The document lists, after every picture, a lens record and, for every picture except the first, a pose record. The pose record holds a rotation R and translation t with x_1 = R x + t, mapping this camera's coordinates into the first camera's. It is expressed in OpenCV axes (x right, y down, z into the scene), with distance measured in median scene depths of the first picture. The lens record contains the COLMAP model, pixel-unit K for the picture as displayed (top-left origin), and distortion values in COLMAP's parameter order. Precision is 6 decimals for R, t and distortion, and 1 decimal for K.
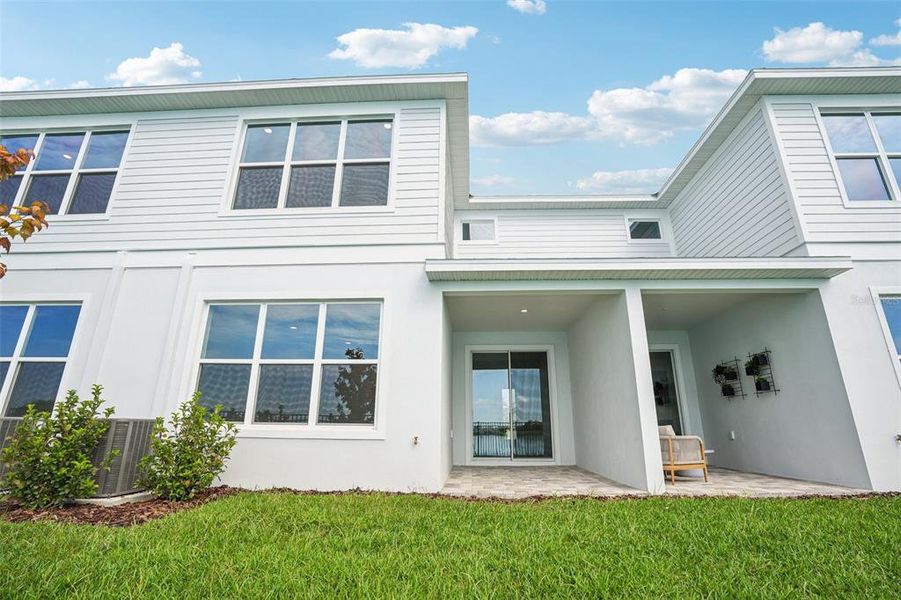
lens RADIAL K [[429.2, 0, 455.2], [0, 429.2, 290.2], [0, 0, 1]] dist [-0.060349, 0.023513]
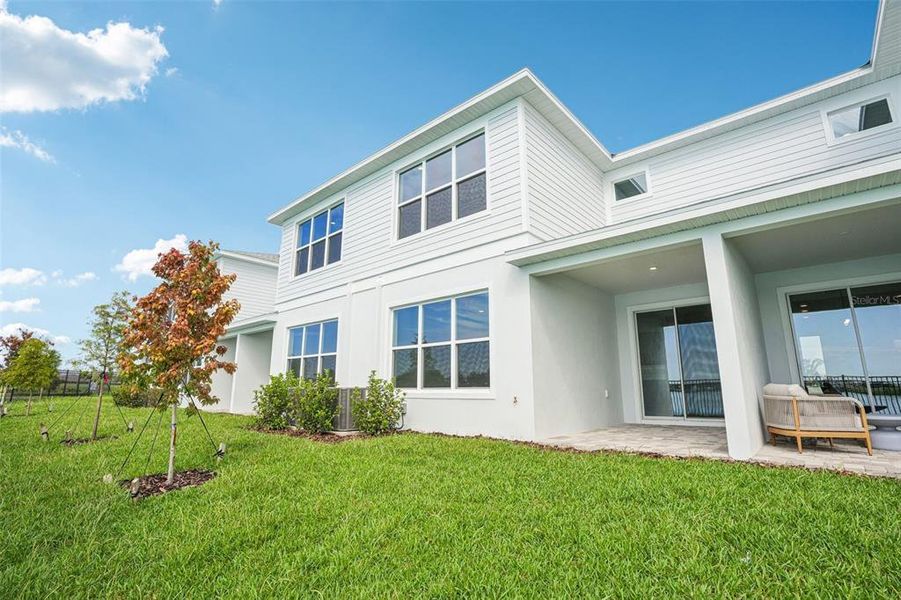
lens RADIAL K [[429.2, 0, 455.2], [0, 429.2, 290.2], [0, 0, 1]] dist [-0.060349, 0.023513]
pose [[0.773788, -0.149697, -0.615502, 0.503227], [0.203239, 0.978975, 0.017407, -0.014578], [0.599955, -0.138563, 0.787943, -0.034863]]
